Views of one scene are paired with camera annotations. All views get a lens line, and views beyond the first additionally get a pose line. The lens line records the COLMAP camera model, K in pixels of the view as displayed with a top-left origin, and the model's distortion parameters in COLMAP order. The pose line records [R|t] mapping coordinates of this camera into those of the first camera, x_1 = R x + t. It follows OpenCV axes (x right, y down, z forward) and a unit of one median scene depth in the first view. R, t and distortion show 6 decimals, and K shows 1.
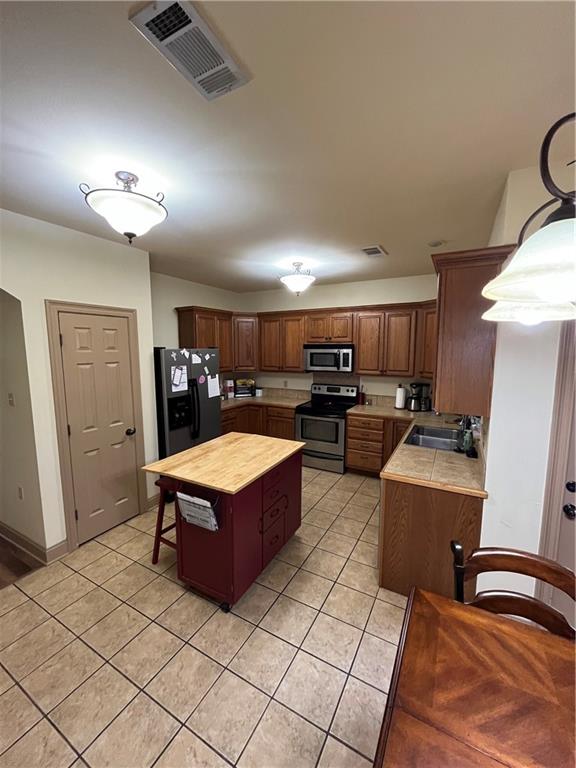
lens RADIAL K [[312.1, 0, 285.8], [0, 312.1, 384.5], [0, 0, 1]] dist [-0.001566, 0.000696]
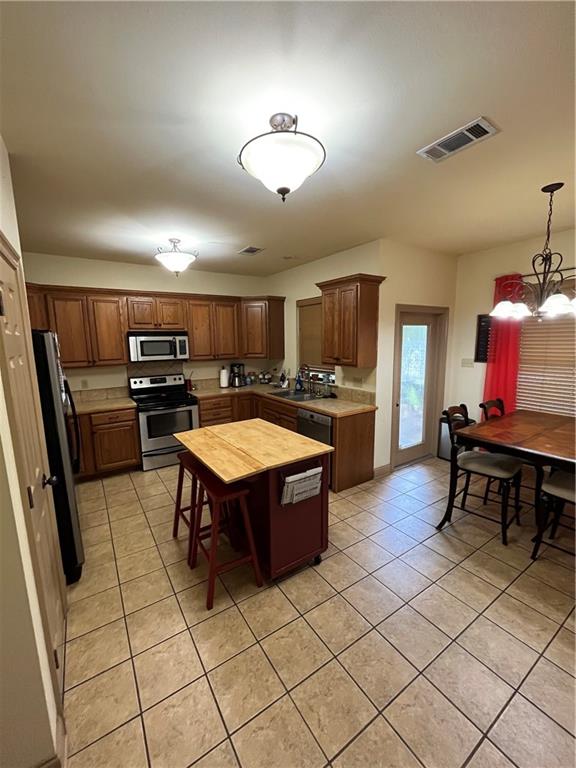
lens RADIAL K [[312.1, 0, 284.6], [0, 312.1, 383.9], [0, 0, 1]] dist [-0.001566, 0.000696]
pose [[0.463994, -0.137721, 0.875067, -0.565099], [0.124340, 0.988186, 0.089595, -0.012256], [-0.877069, 0.067234, 0.475637, 0.263311]]
